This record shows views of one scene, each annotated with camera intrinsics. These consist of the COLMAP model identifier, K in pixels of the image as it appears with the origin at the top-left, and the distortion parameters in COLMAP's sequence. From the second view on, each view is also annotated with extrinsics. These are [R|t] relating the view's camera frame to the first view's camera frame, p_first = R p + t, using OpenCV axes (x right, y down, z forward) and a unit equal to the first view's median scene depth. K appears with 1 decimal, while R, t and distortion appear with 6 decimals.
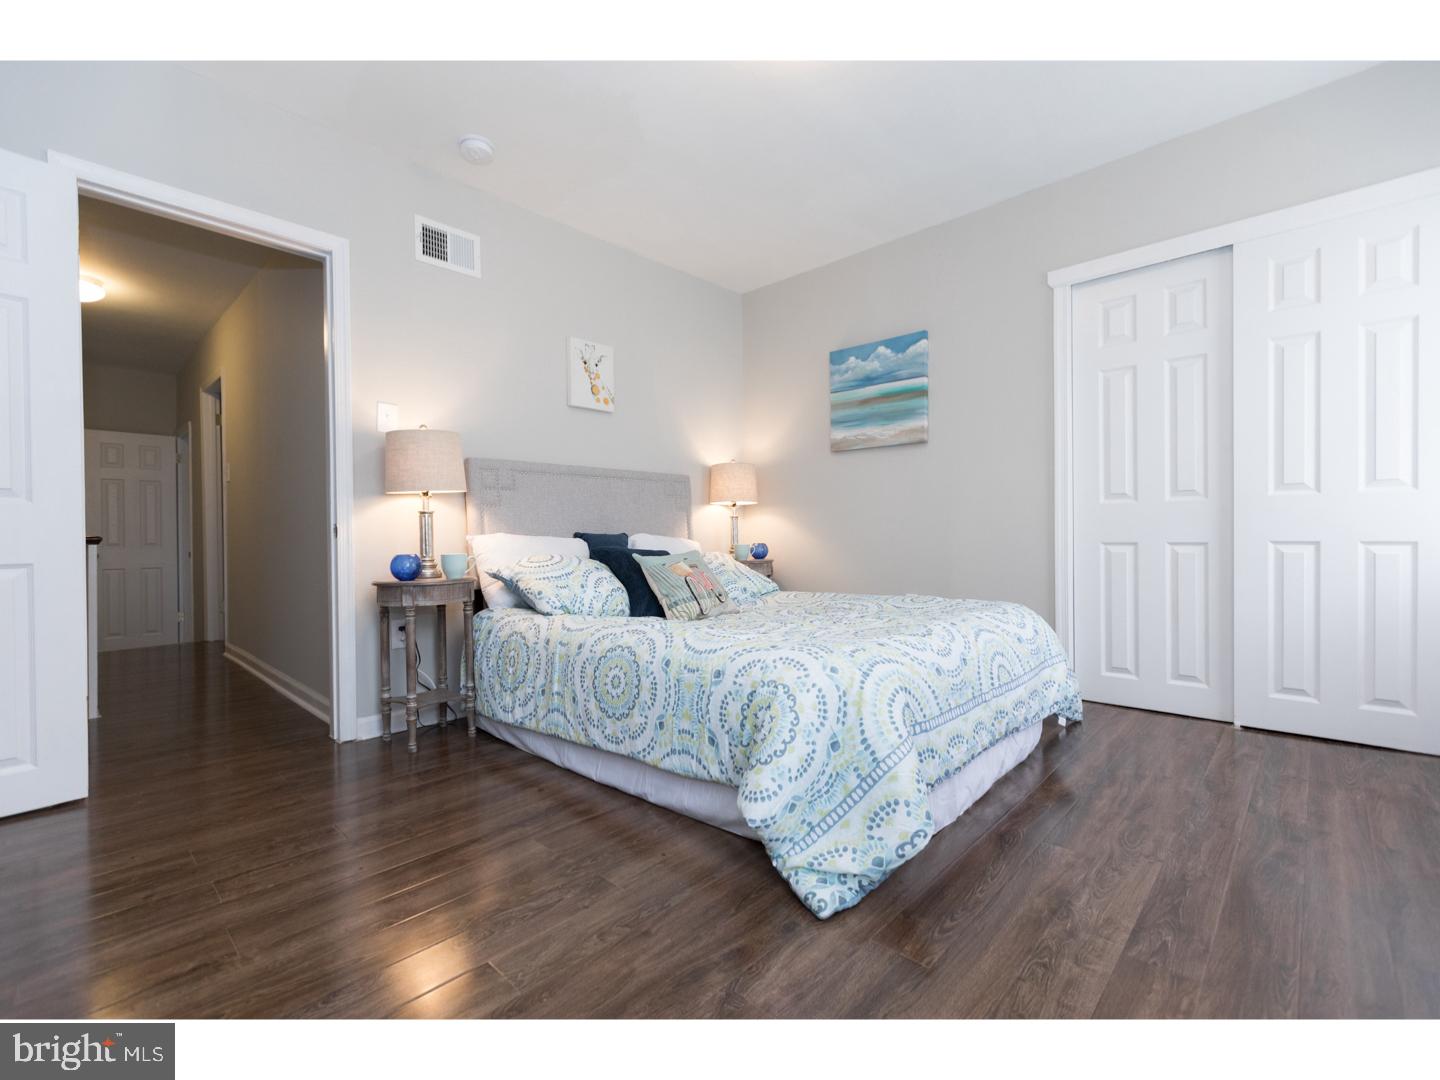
lens RADIAL K [[639.1, 0, 721.4], [0, 639.1, 536.0], [0, 0, 1]] dist [-0.001577, -0.000063]
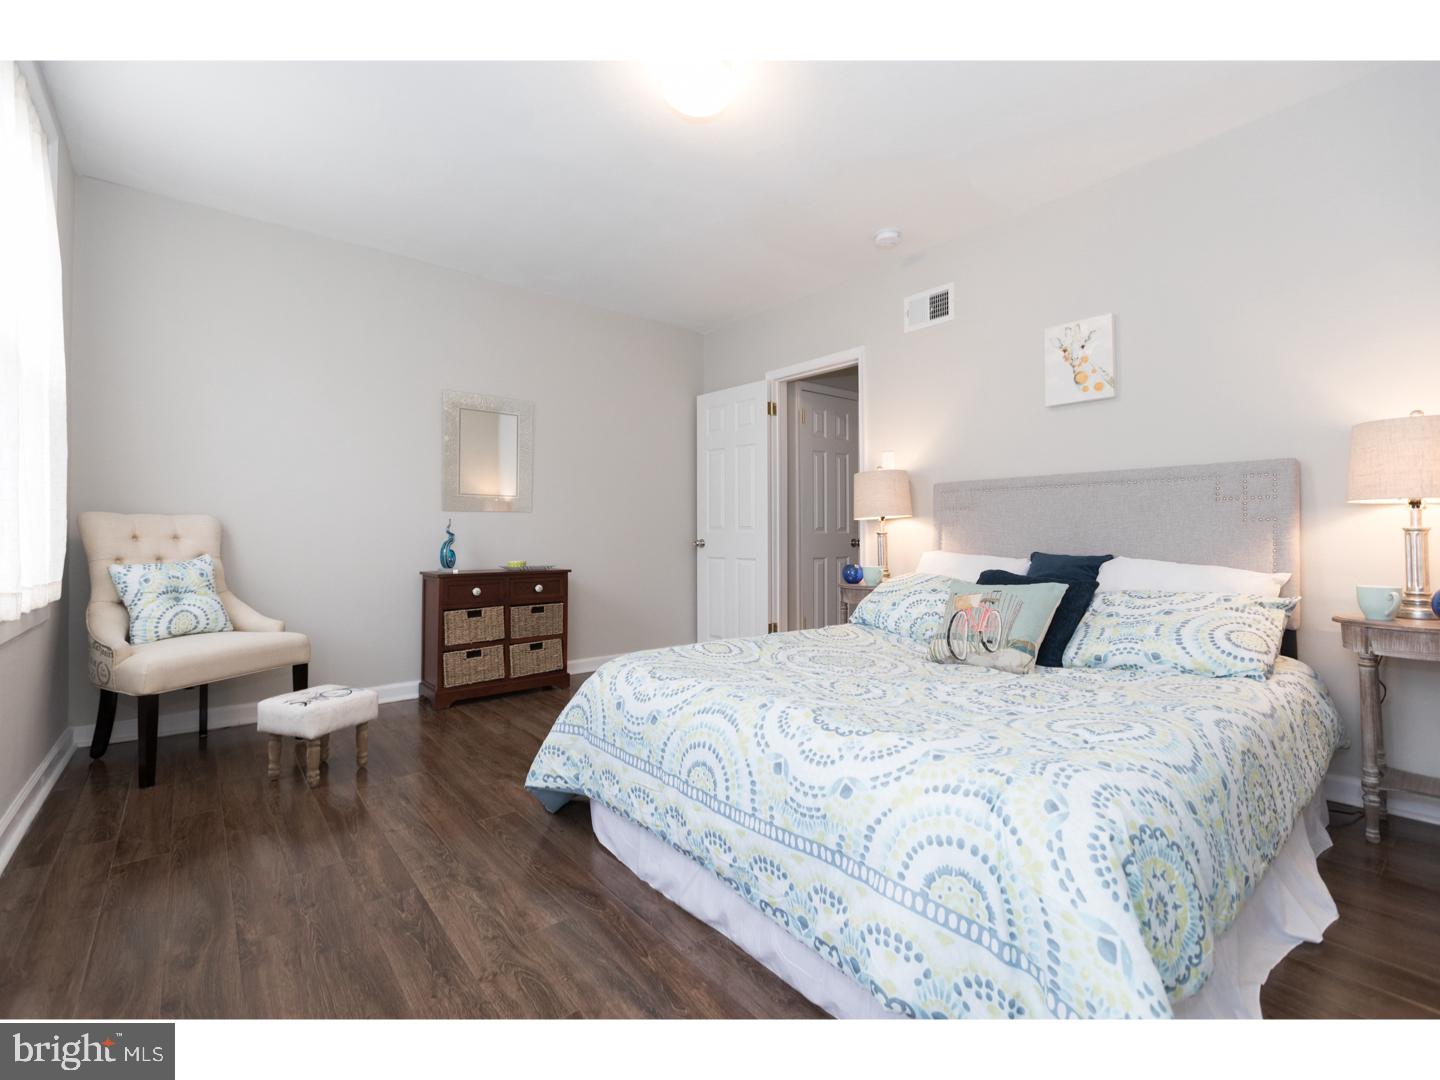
lens RADIAL K [[639.1, 0, 721.4], [0, 639.1, 536.0], [0, 0, 1]] dist [-0.001577, -0.000063]
pose [[-0.132674, 0.002931, -0.991155, 0.777233], [0.008930, 0.999959, 0.001762, -0.037355], [0.991119, -0.008618, -0.132695, 0.753713]]
